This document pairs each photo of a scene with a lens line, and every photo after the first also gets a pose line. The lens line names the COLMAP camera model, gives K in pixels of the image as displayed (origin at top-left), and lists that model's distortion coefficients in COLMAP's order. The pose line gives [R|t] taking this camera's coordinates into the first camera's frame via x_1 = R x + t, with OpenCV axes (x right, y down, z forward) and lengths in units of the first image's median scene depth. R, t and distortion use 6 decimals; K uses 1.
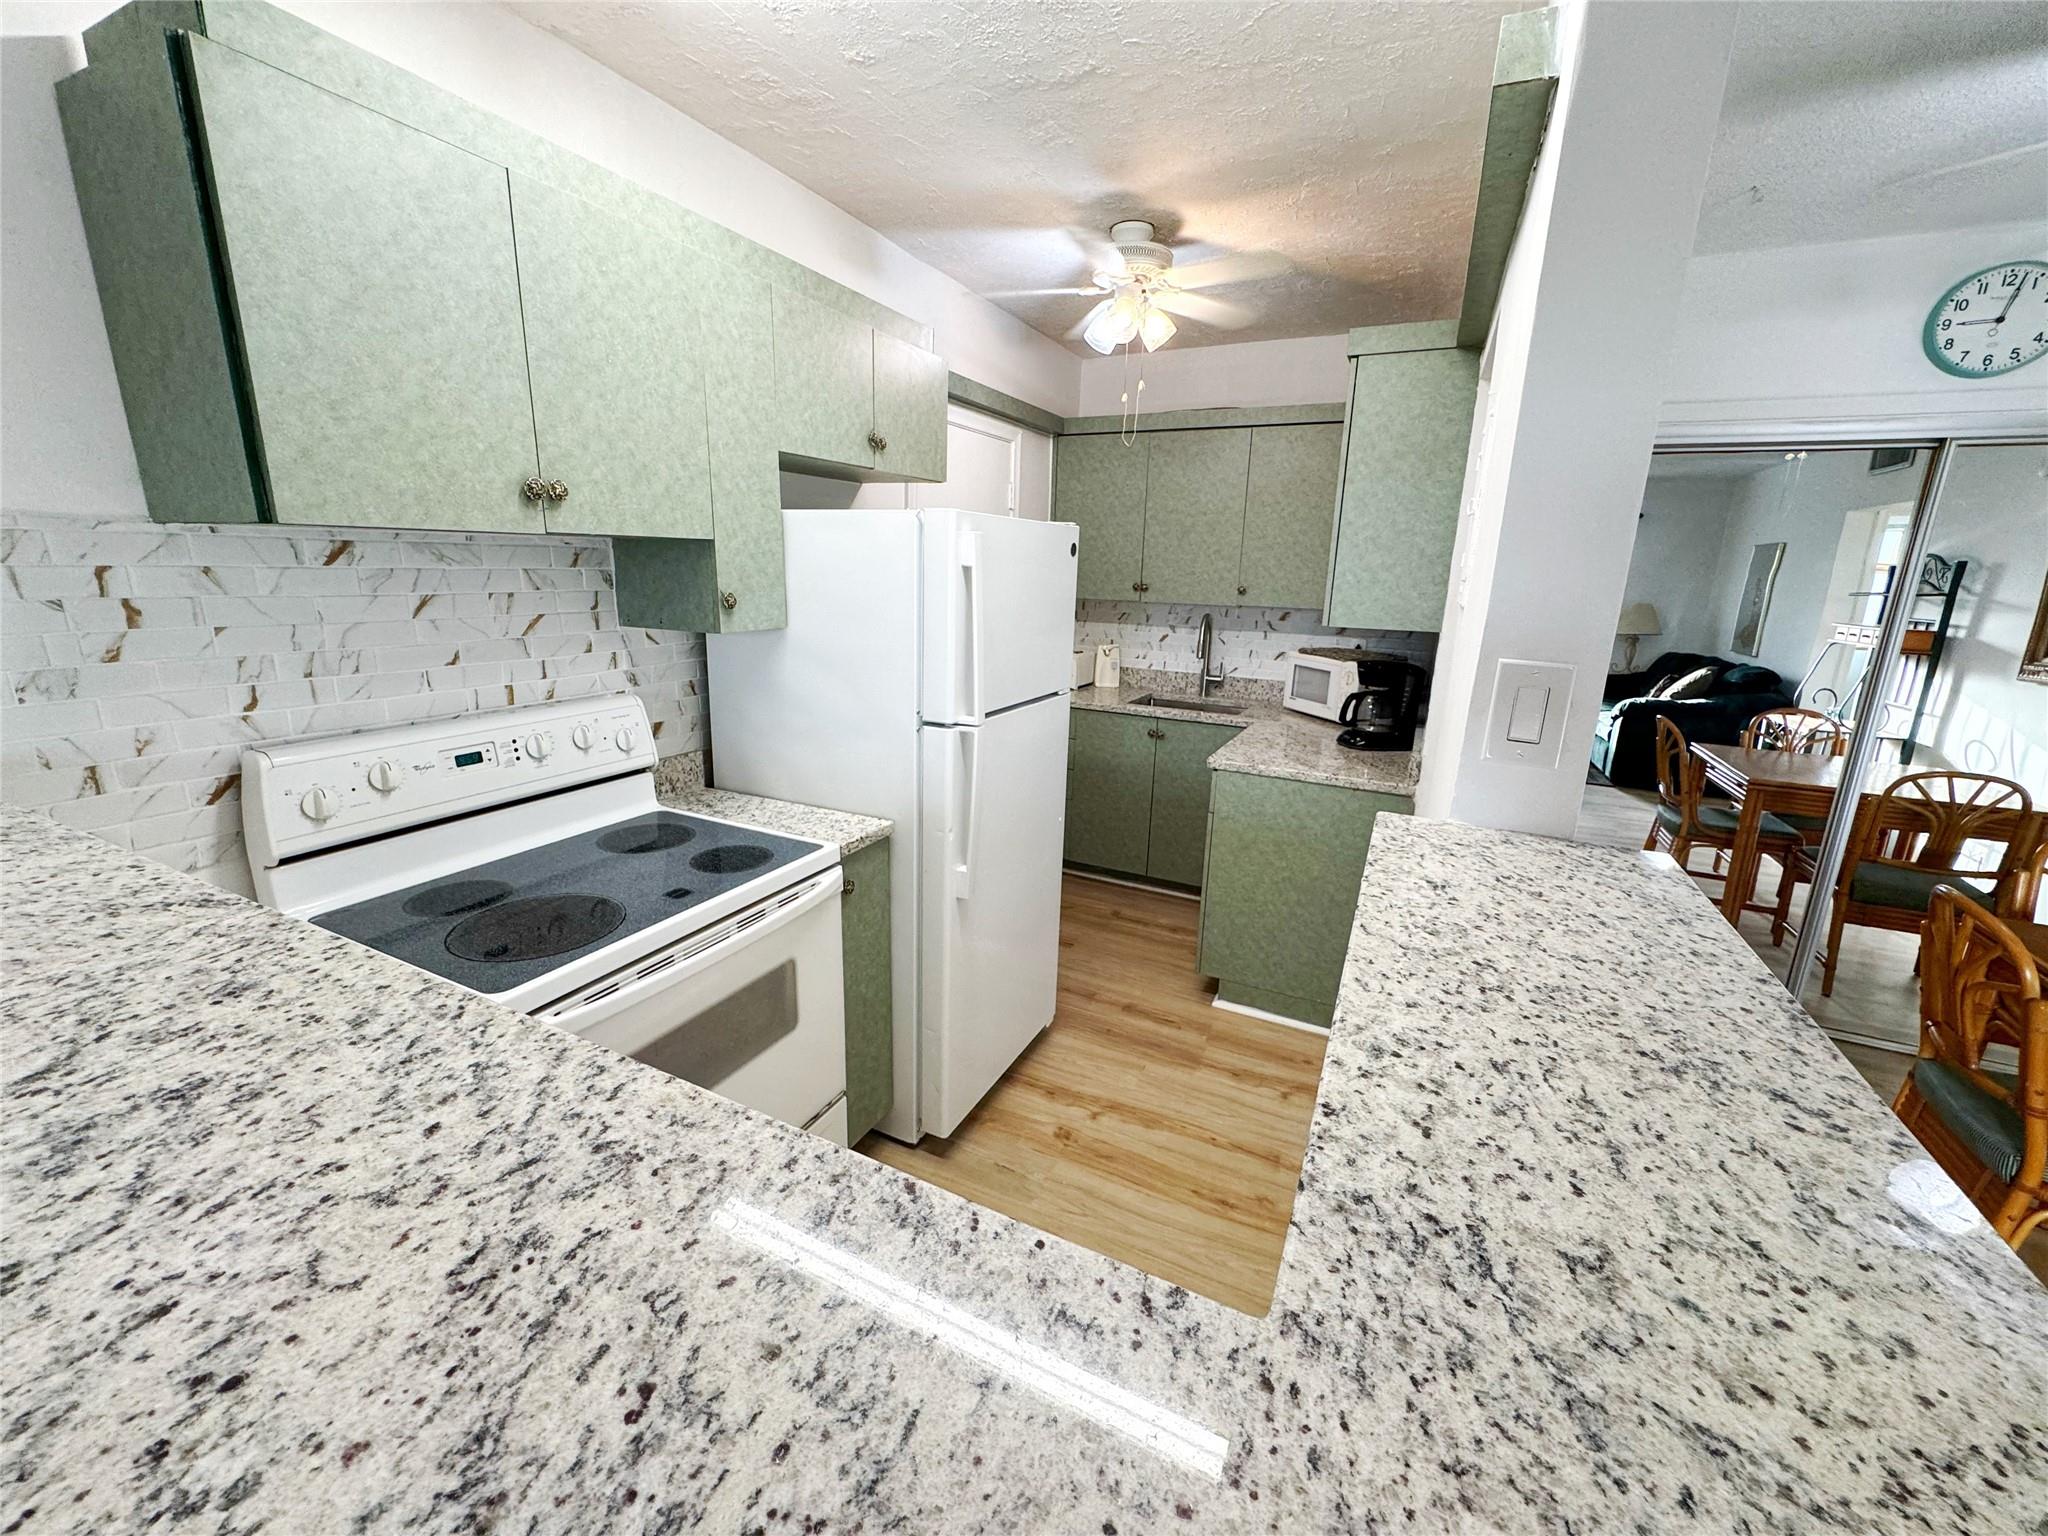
lens RADIAL K [[815.8, 0, 1021.2], [0, 815.8, 763.7], [0, 0, 1]] dist [-0.002140, -0.000178]
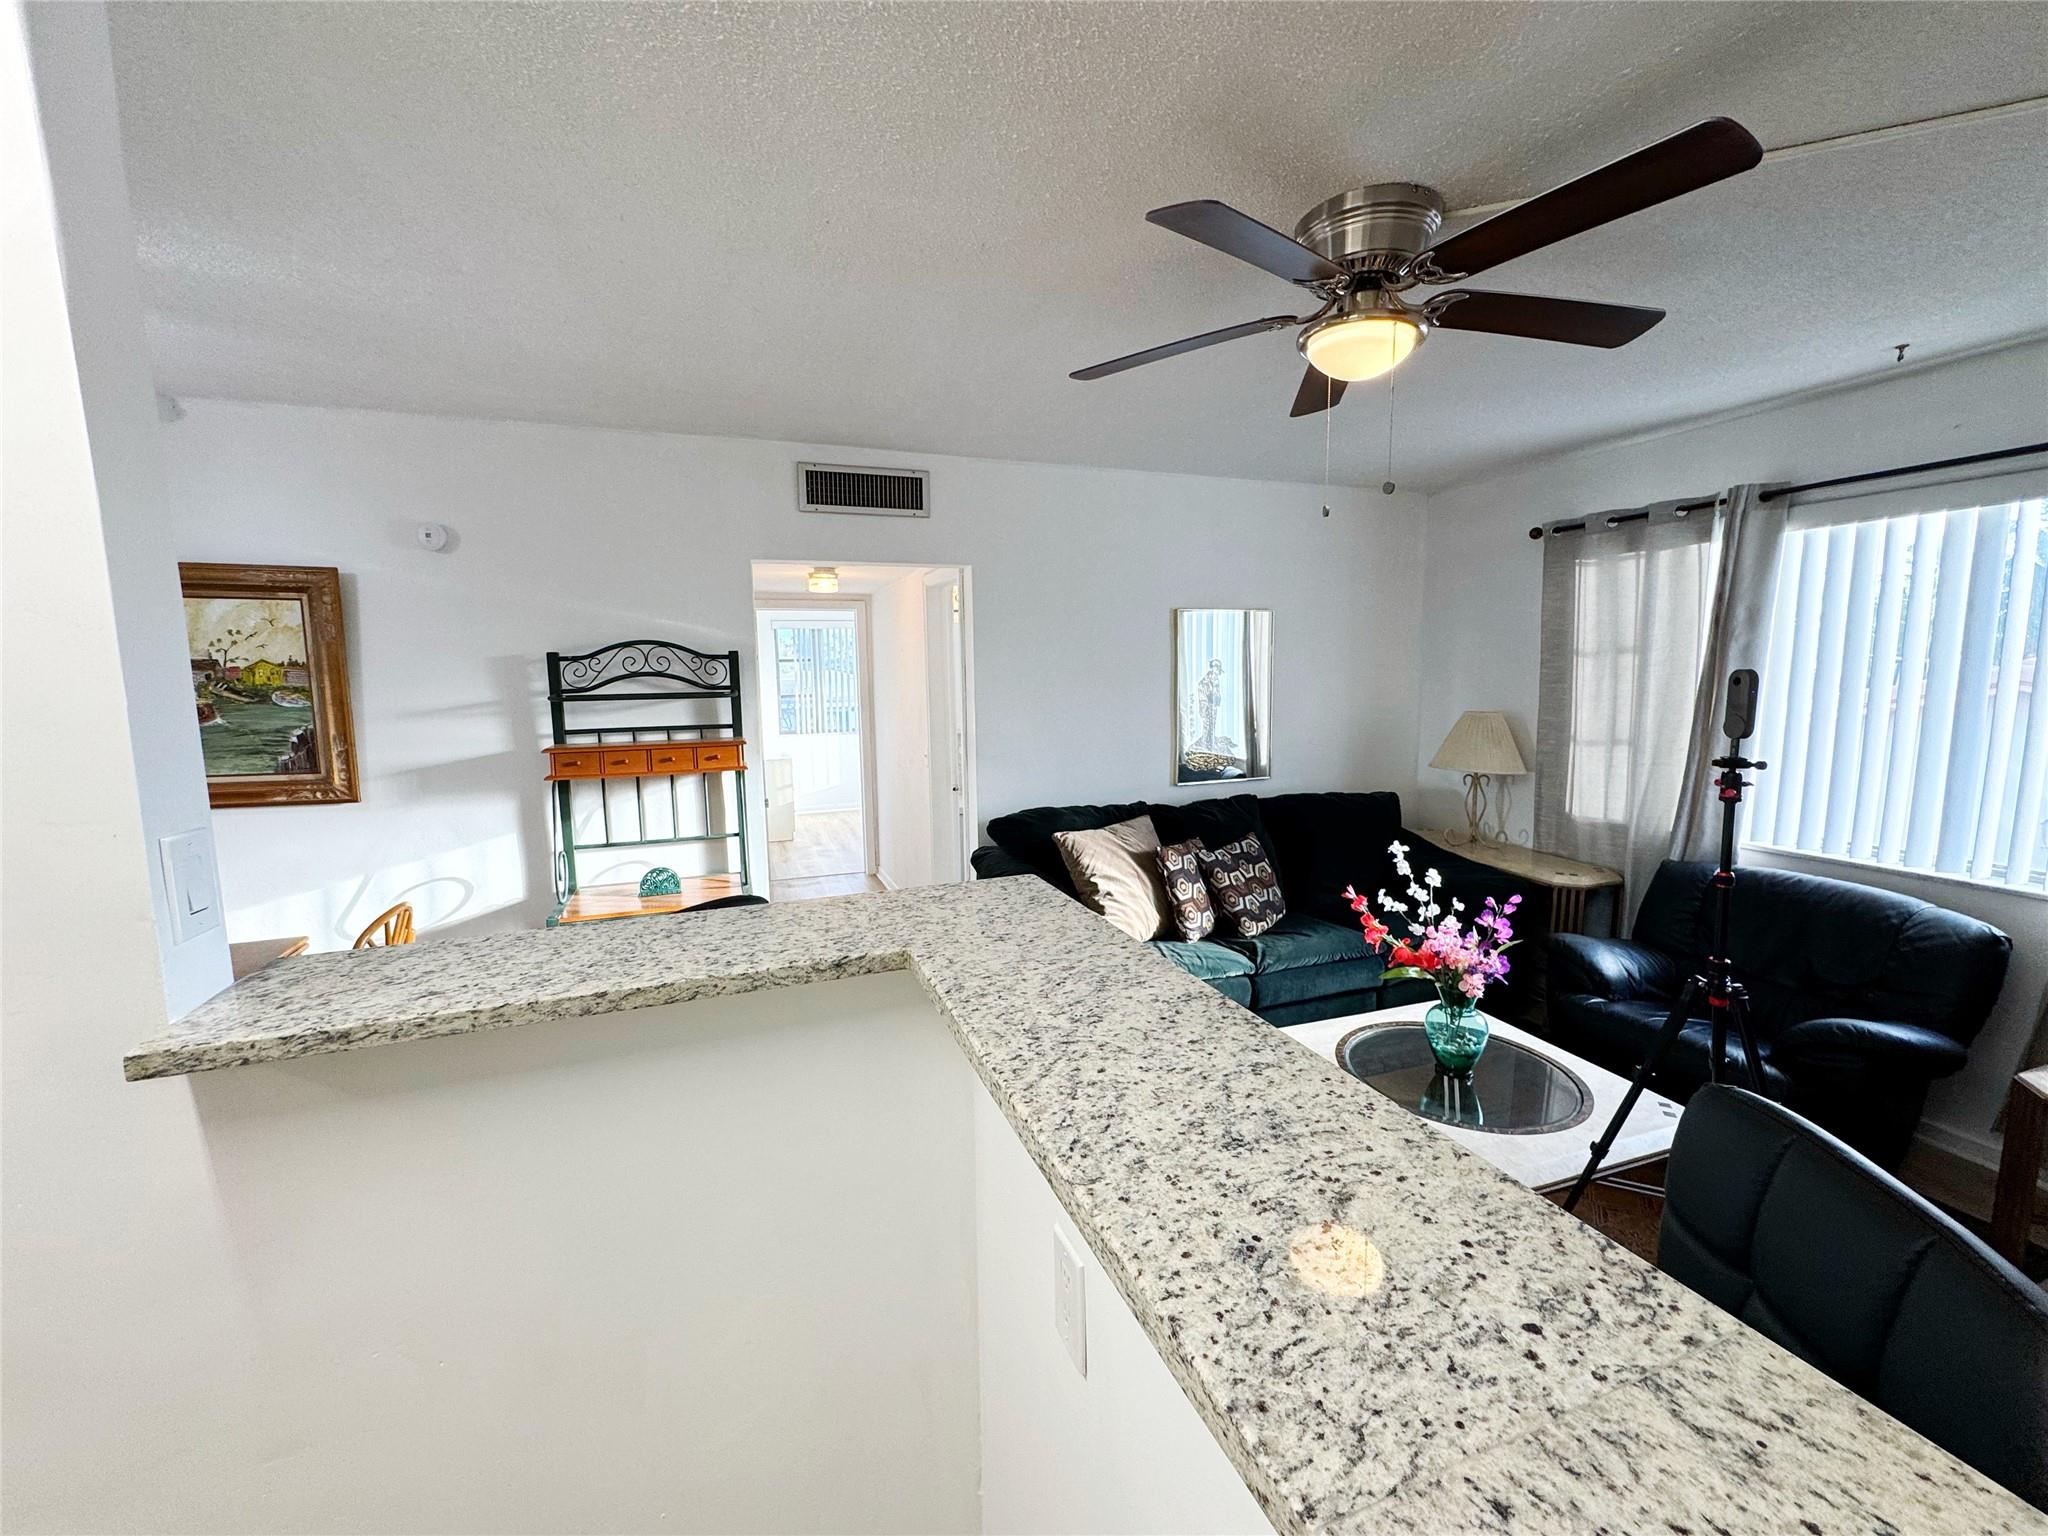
lens RADIAL K [[815.8, 0, 1021.2], [0, 815.8, 763.7], [0, 0, 1]] dist [-0.002140, -0.000178]
pose [[-0.721808, -0.101182, 0.684657, -0.399736], [0.161647, 0.937248, 0.308929, -0.175652], [-0.672951, 0.333660, -0.660157, 0.472851]]
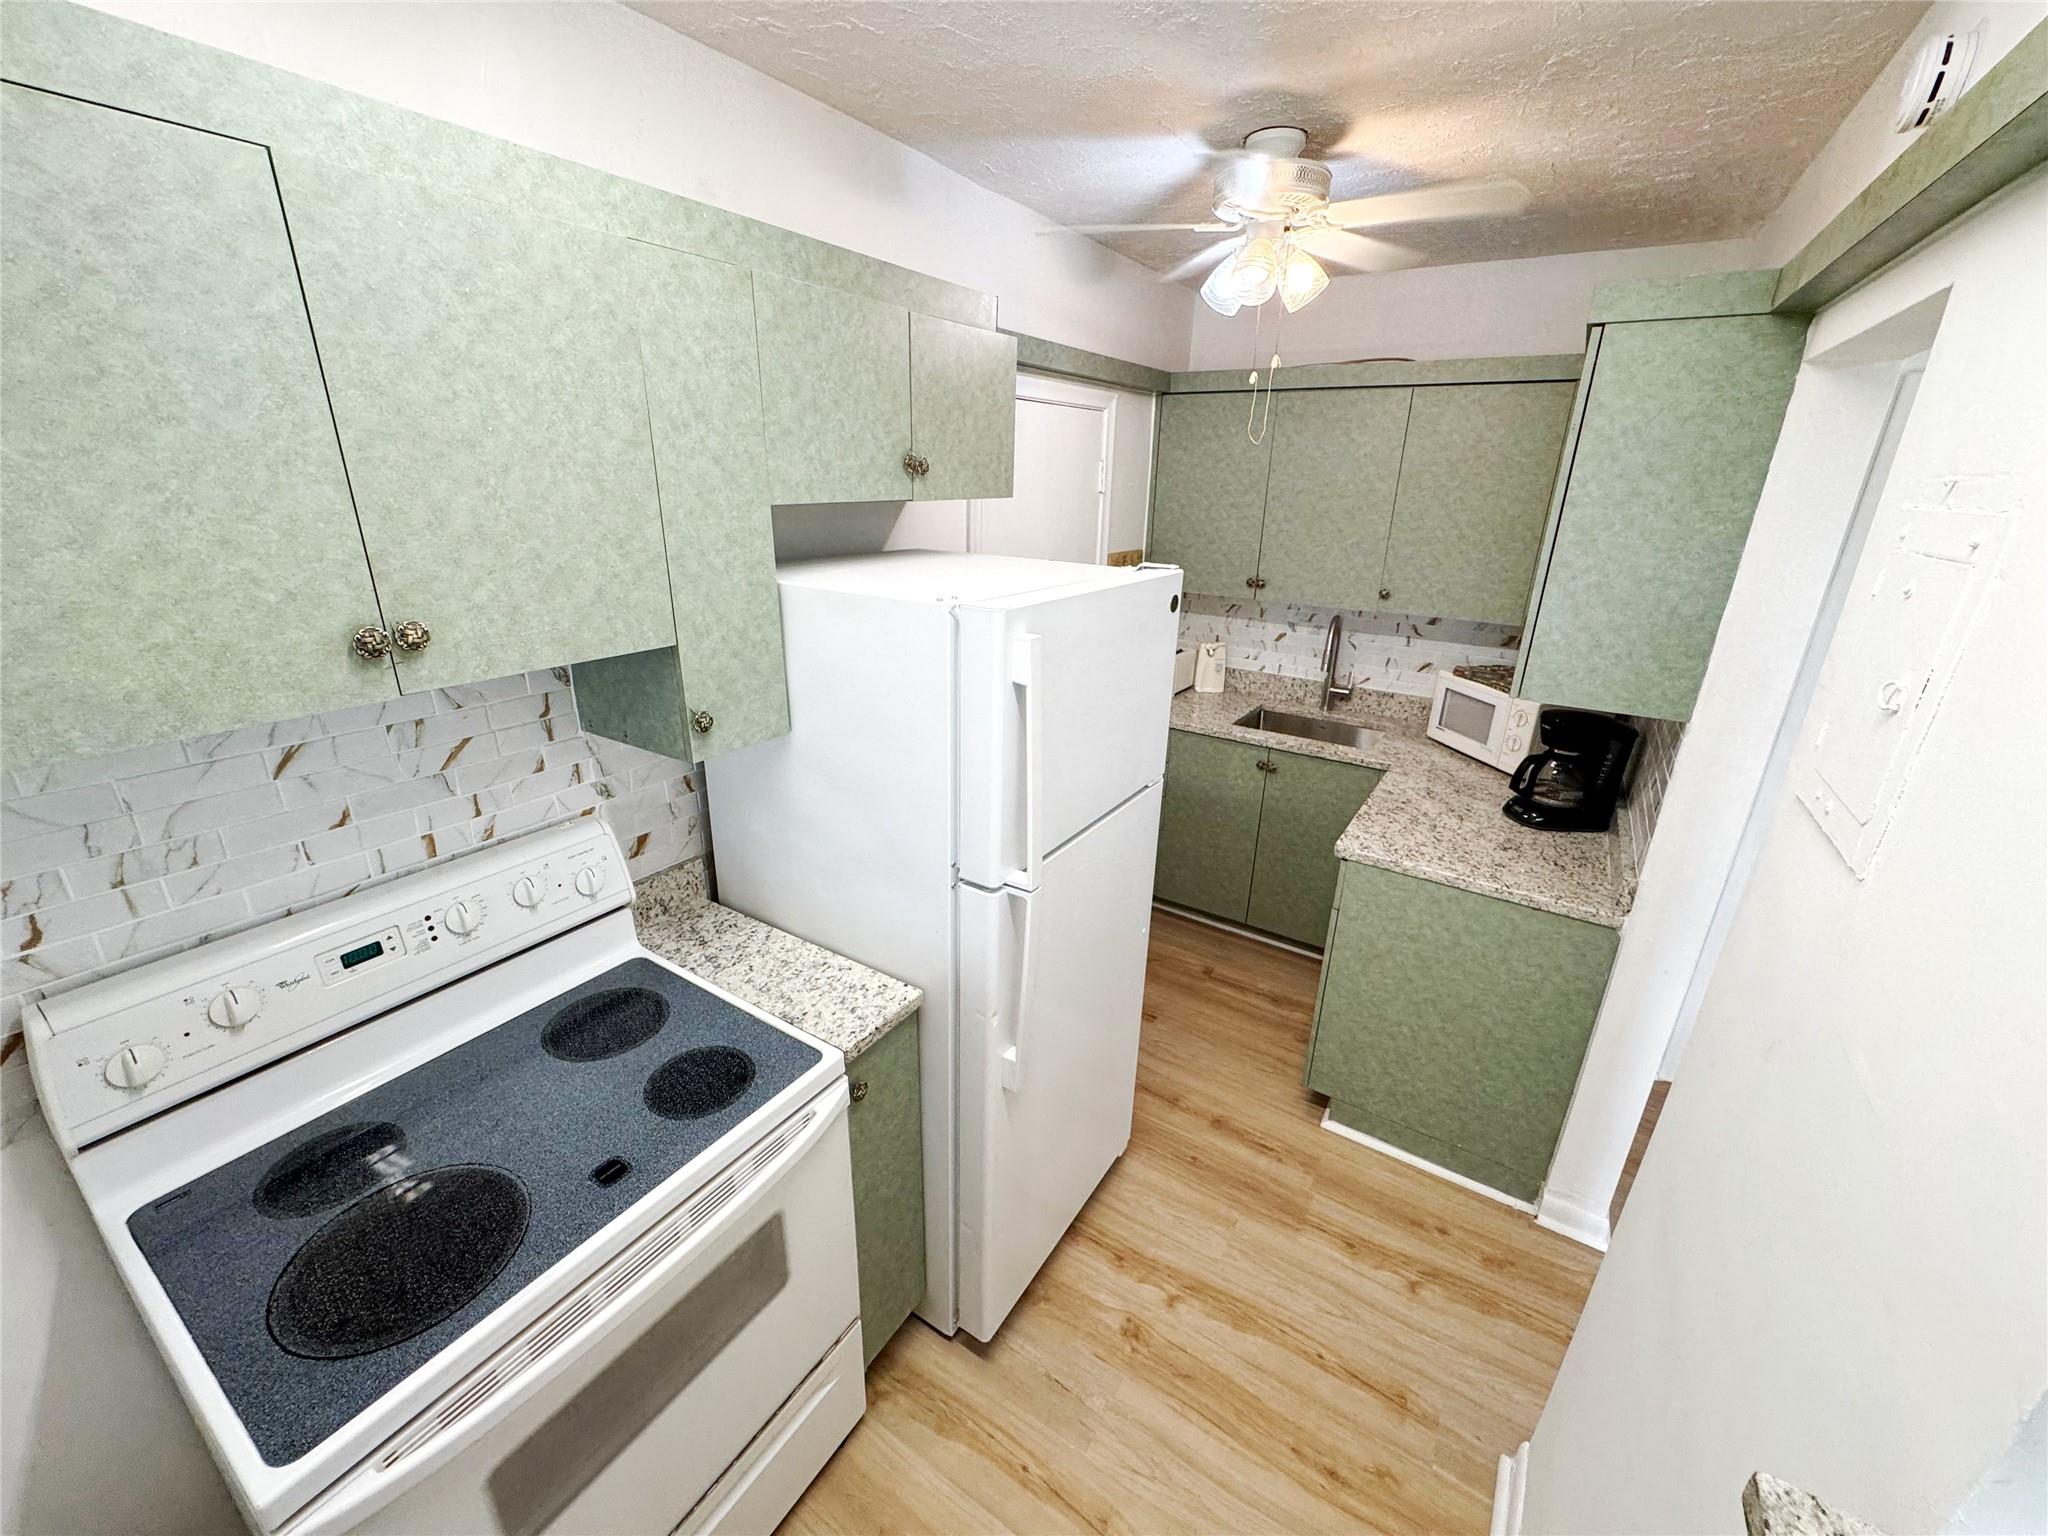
lens RADIAL K [[815.8, 0, 1021.2], [0, 815.8, 763.7], [0, 0, 1]] dist [-0.002140, -0.000178]
pose [[0.993271, 0.033562, -0.110843, 0.015170], [-0.022197, 0.994514, 0.102217, -0.234391], [0.113666, -0.099069, 0.988567, 0.279322]]
